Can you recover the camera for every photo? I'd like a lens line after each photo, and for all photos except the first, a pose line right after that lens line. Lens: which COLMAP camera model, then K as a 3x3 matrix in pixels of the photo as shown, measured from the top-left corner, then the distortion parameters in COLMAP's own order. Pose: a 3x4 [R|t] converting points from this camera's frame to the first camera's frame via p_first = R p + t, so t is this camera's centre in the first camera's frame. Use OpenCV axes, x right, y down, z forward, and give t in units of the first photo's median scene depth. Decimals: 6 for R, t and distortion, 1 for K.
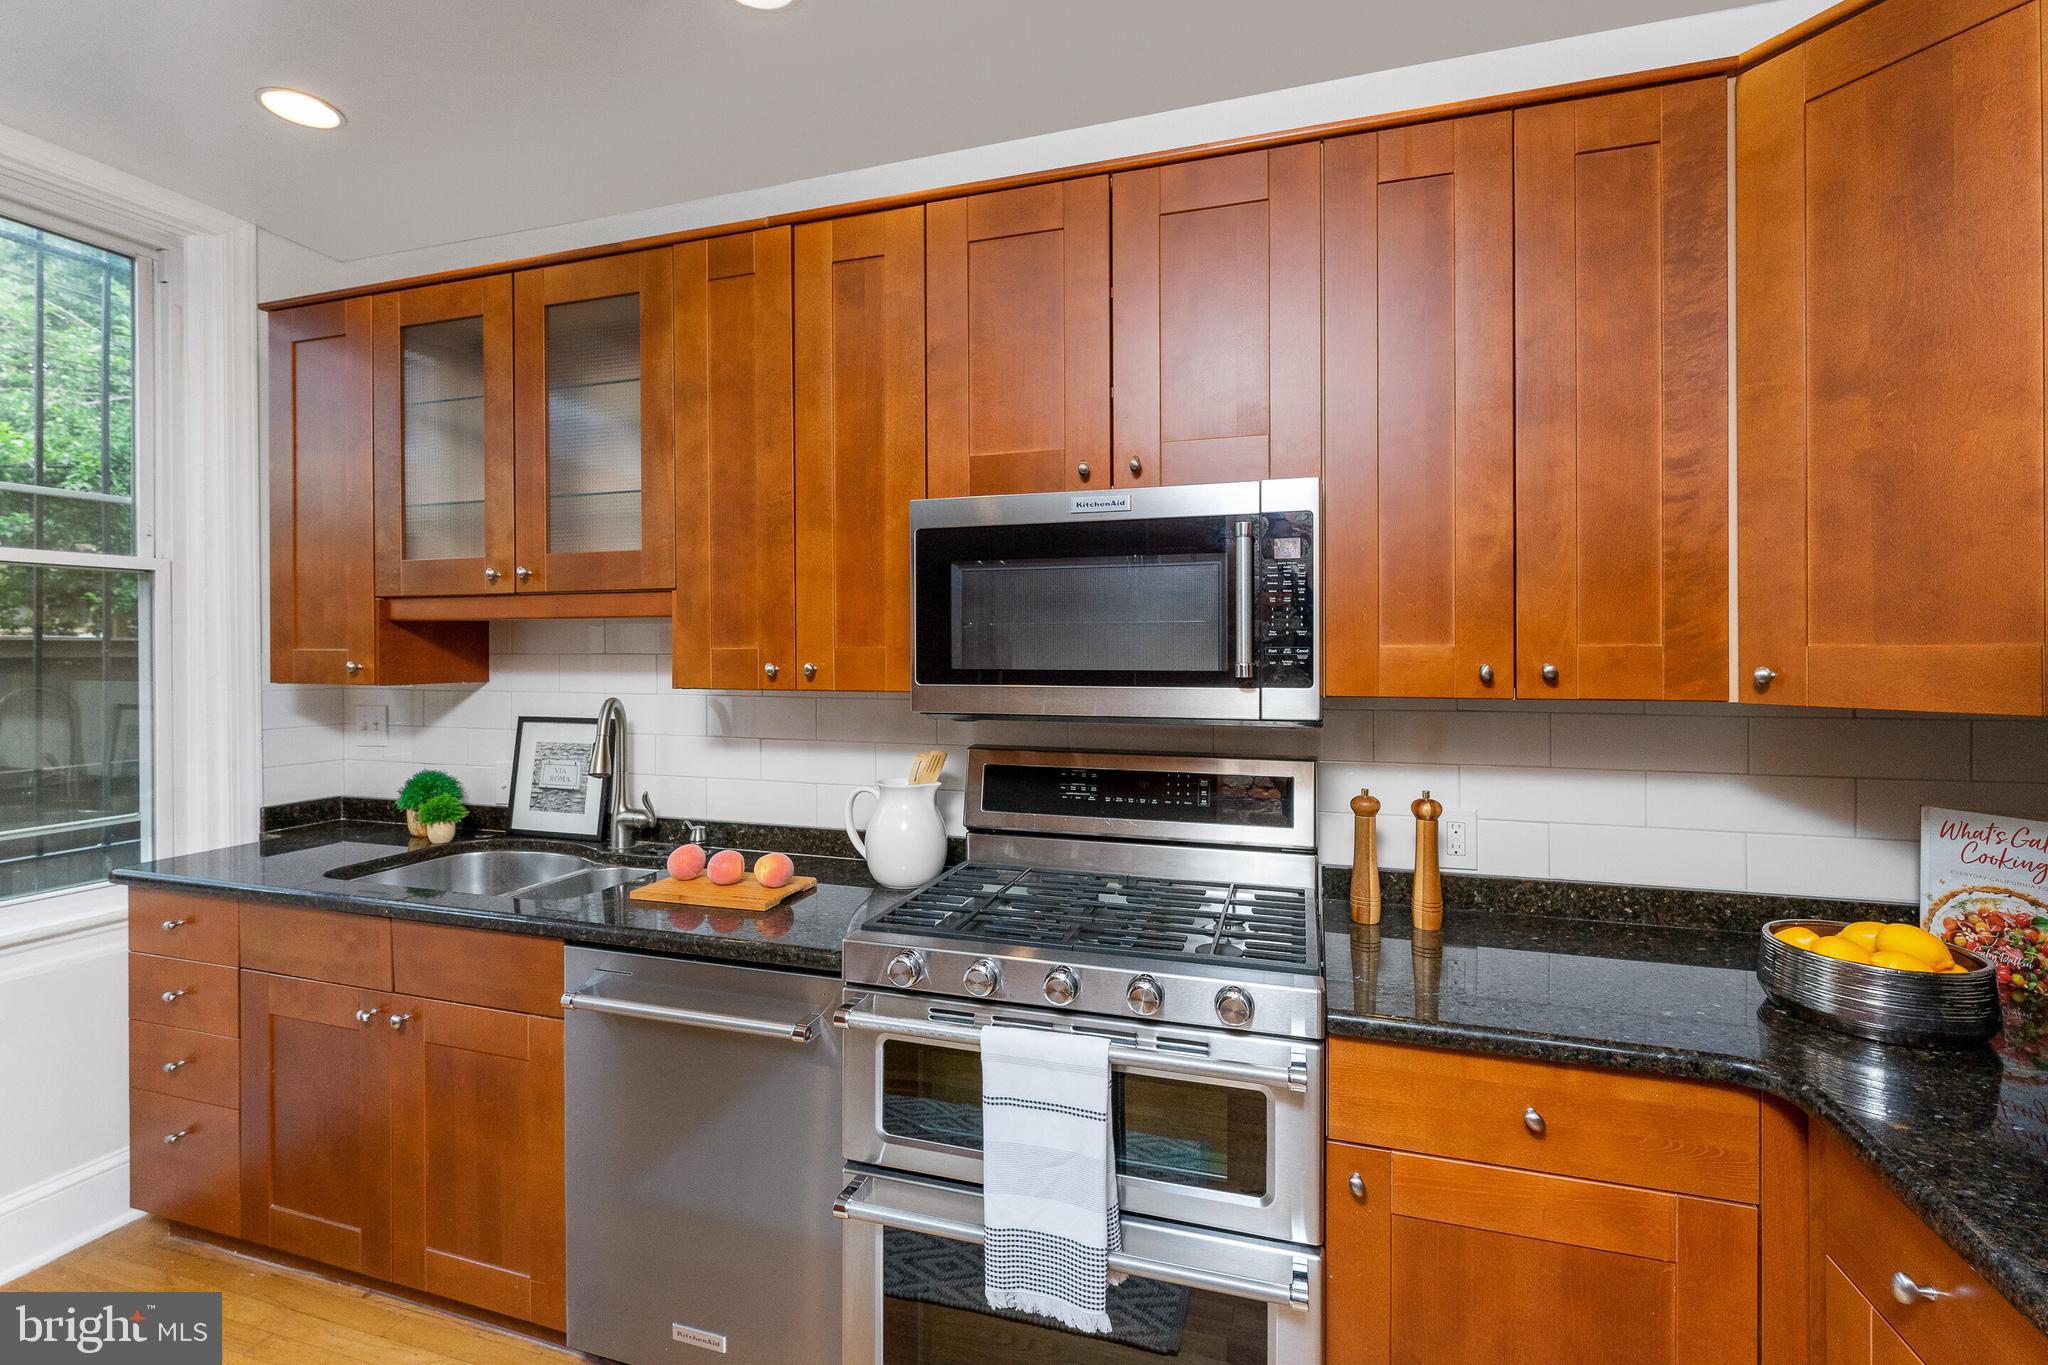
lens RADIAL K [[901.5, 0, 1032.1], [0, 901.5, 654.6], [0, 0, 1]] dist [-0.002202, -0.000410]
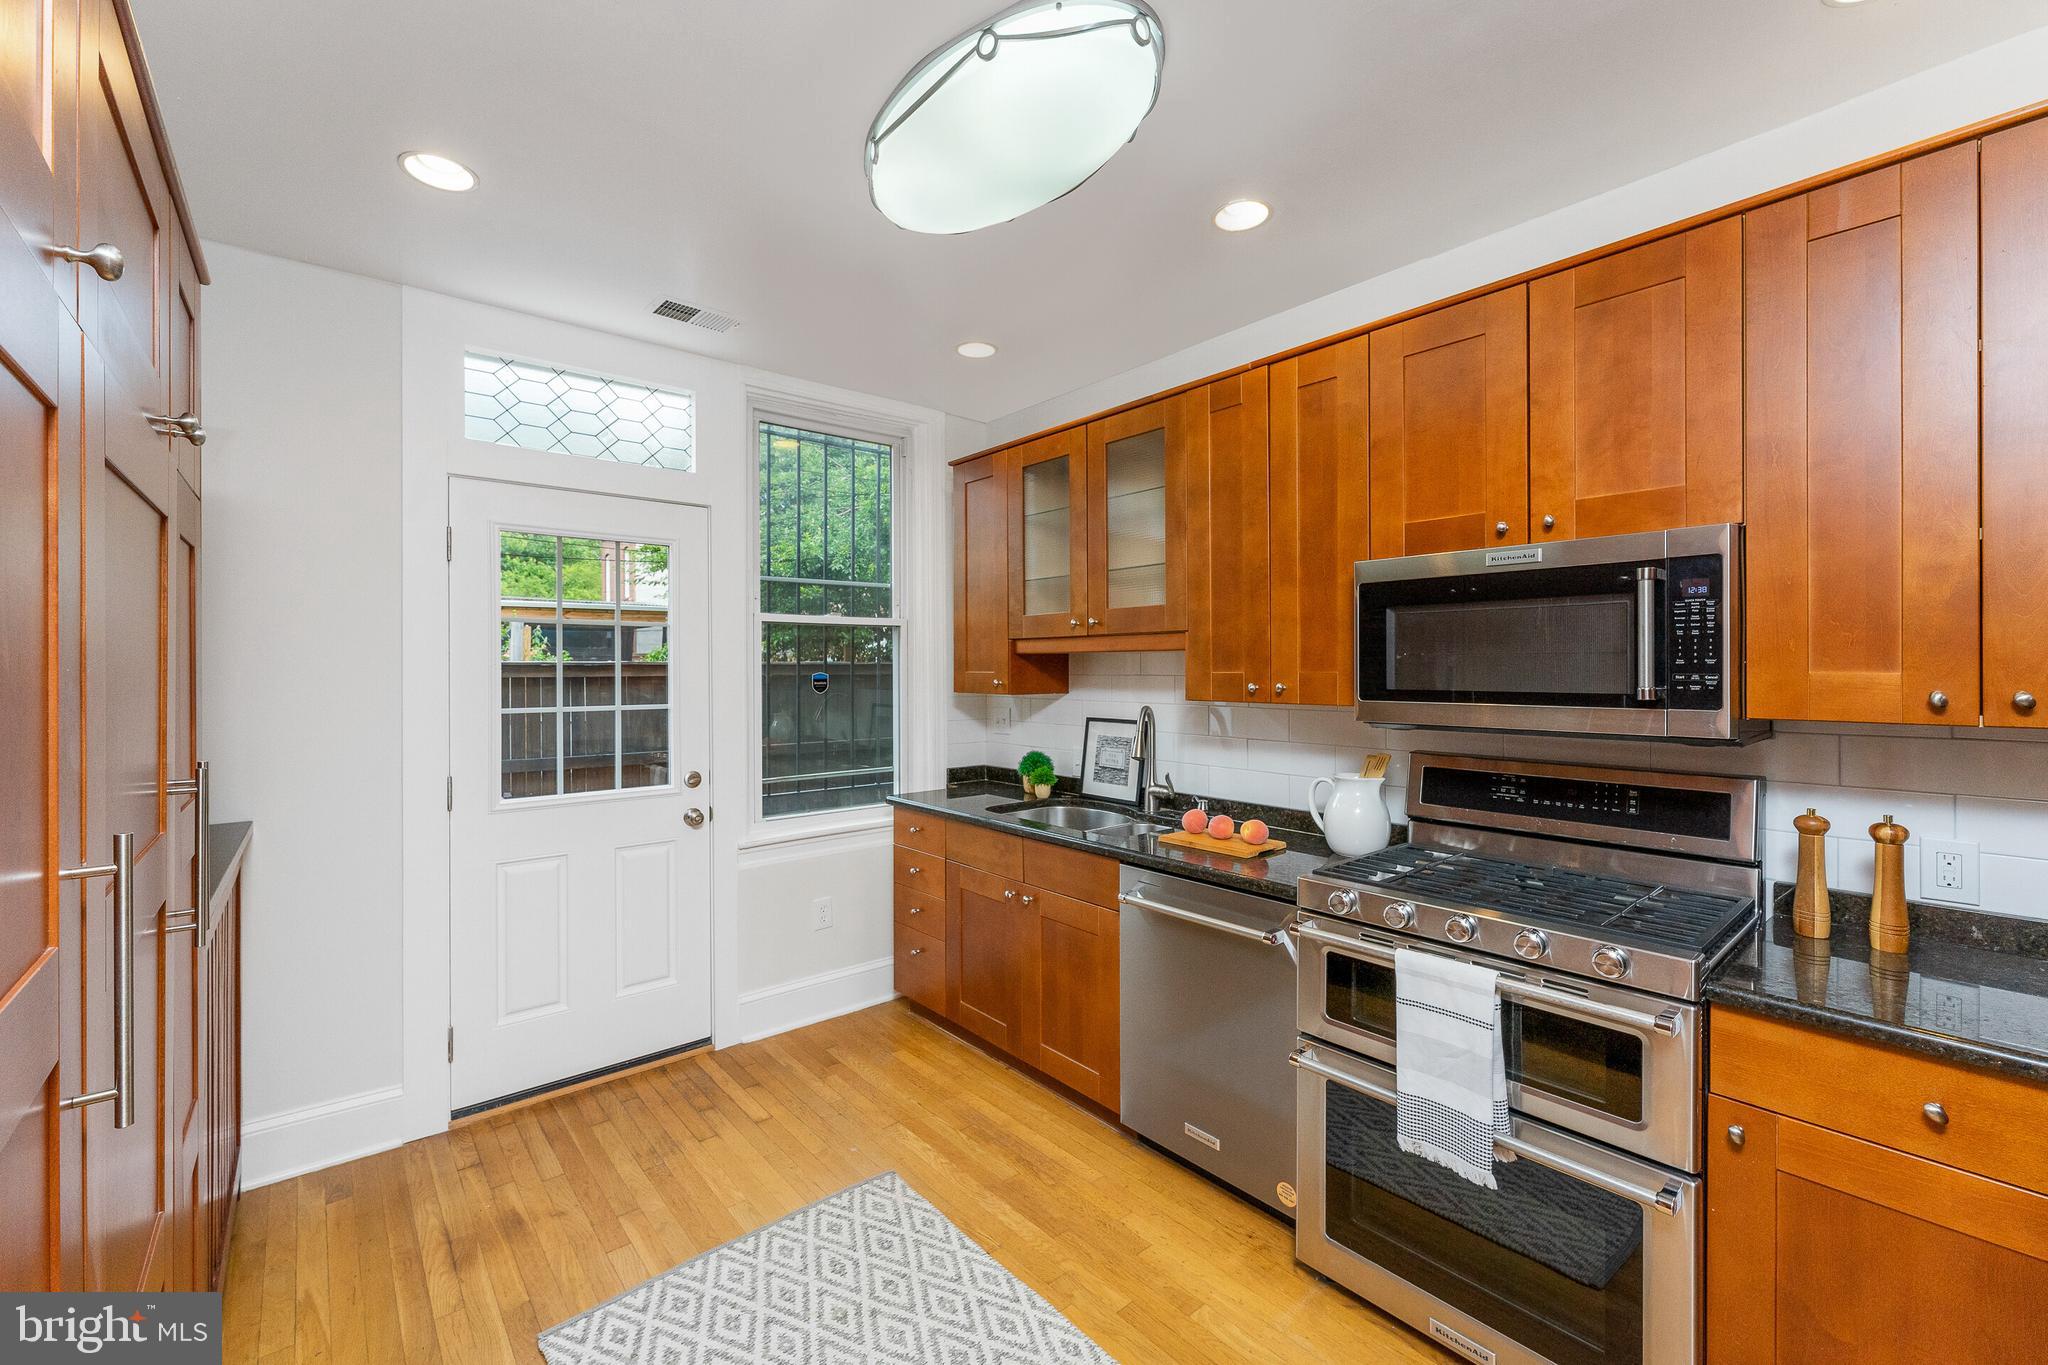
lens RADIAL K [[836.8, 0, 1032.2], [0, 836.8, 674.3], [0, 0, 1]] dist [-0.000338, -0.000078]
pose [[0.847241, 0.002674, -0.531202, 0.107466], [-0.001117, 0.999994, 0.003251, -0.008269], [0.531208, -0.002161, 0.847239, -0.273905]]
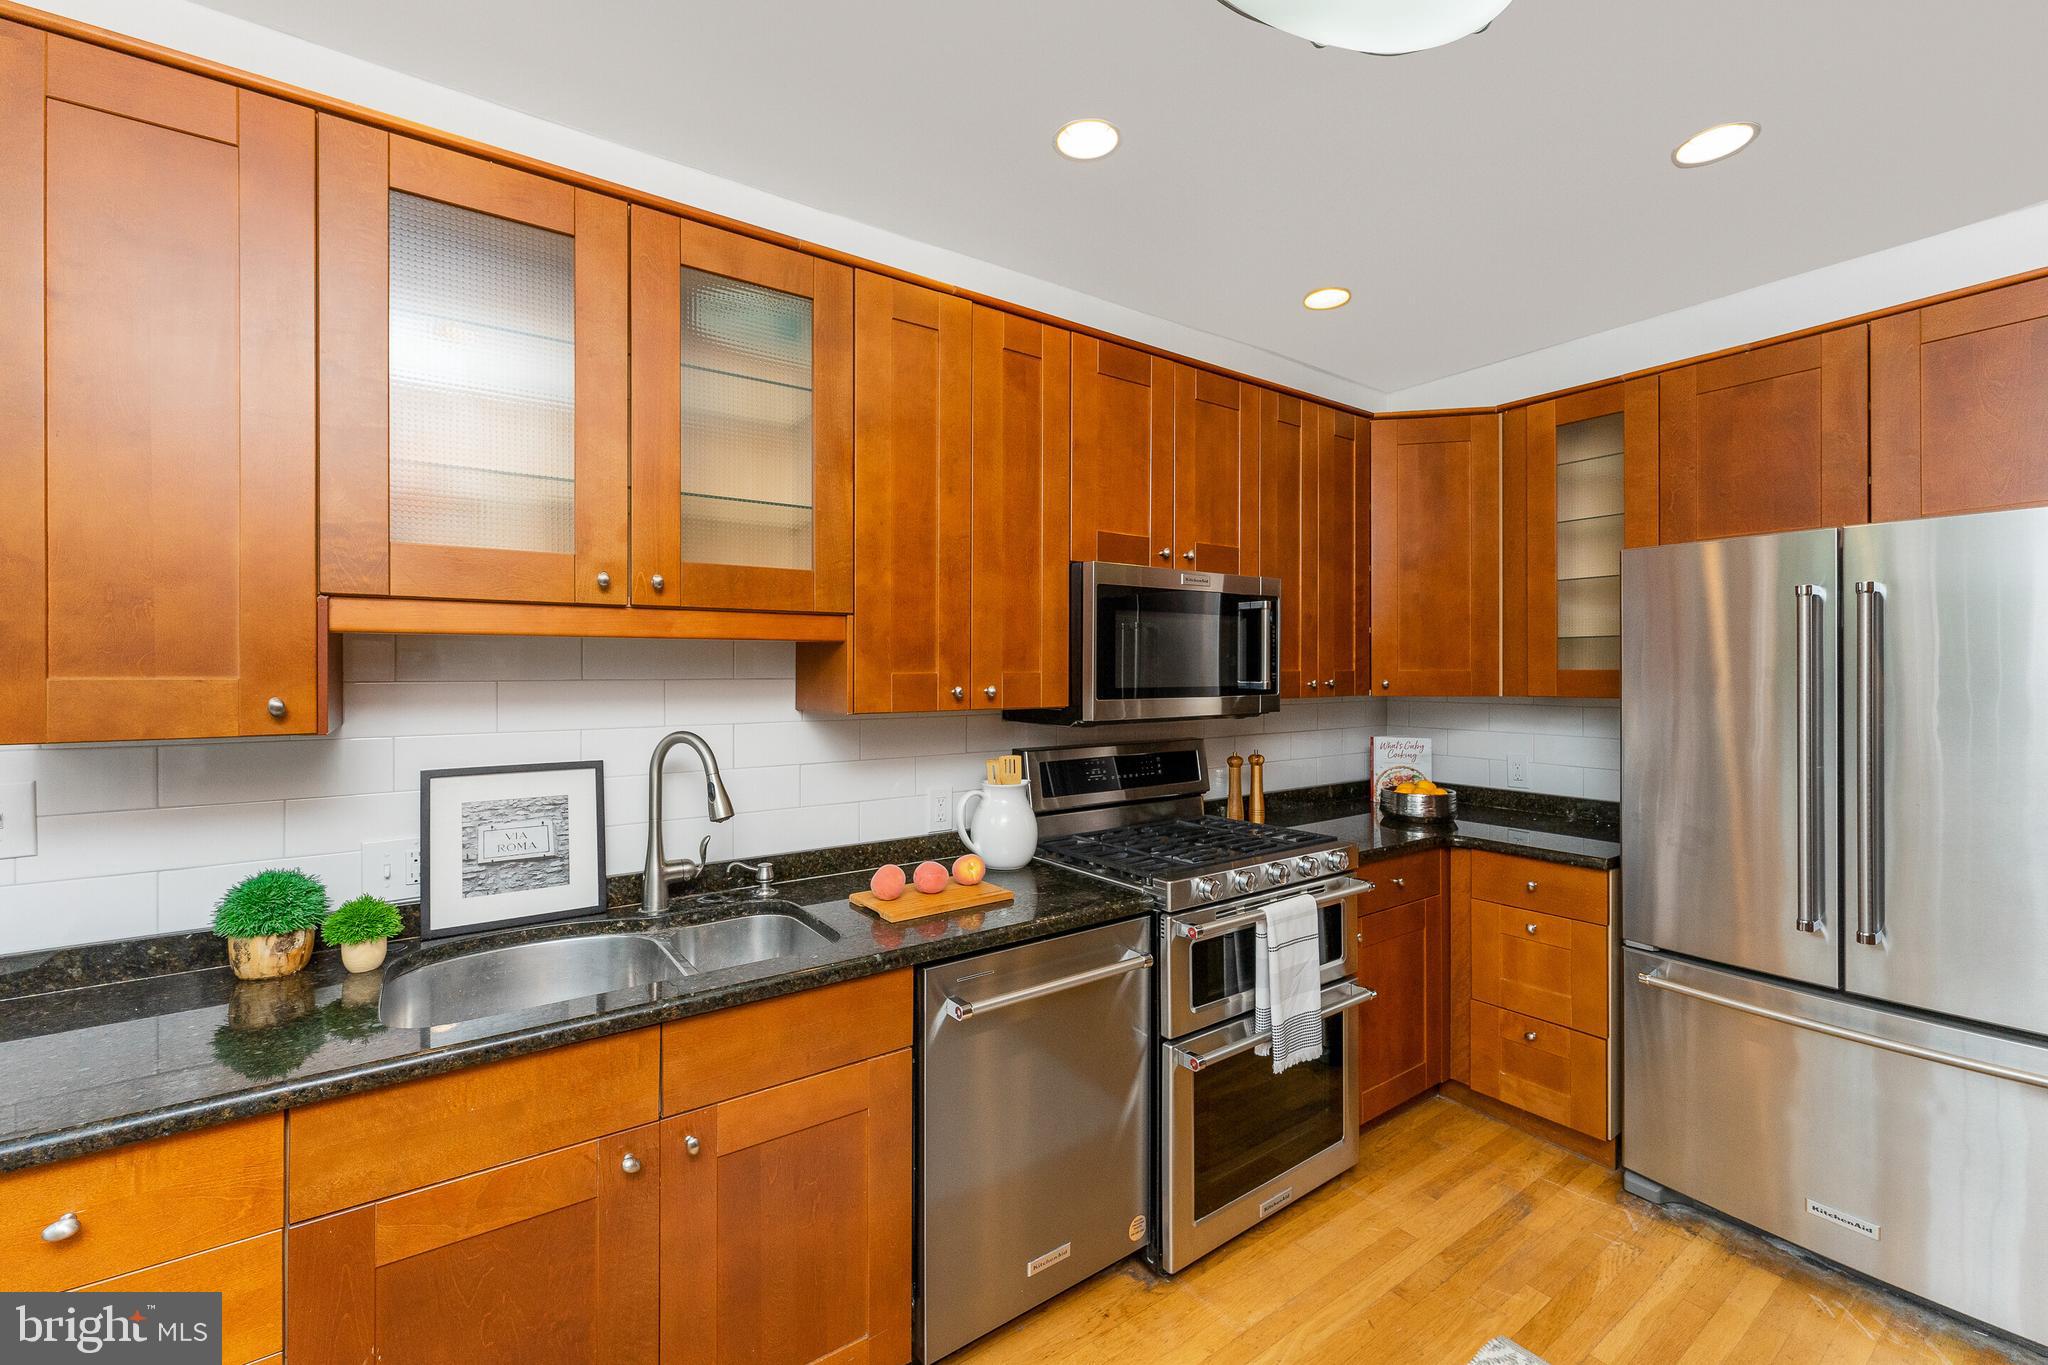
lens RADIAL K [[829.2, 0, 1016.9], [0, 829.2, 678.1], [0, 0, 1]] dist [0.000714, -0.000044]
pose [[0.609448, -0.008868, 0.792776, -1.066472], [0.005197, 0.999961, 0.007190, -0.008386], [-0.792809, -0.000262, 0.609470, 0.315305]]
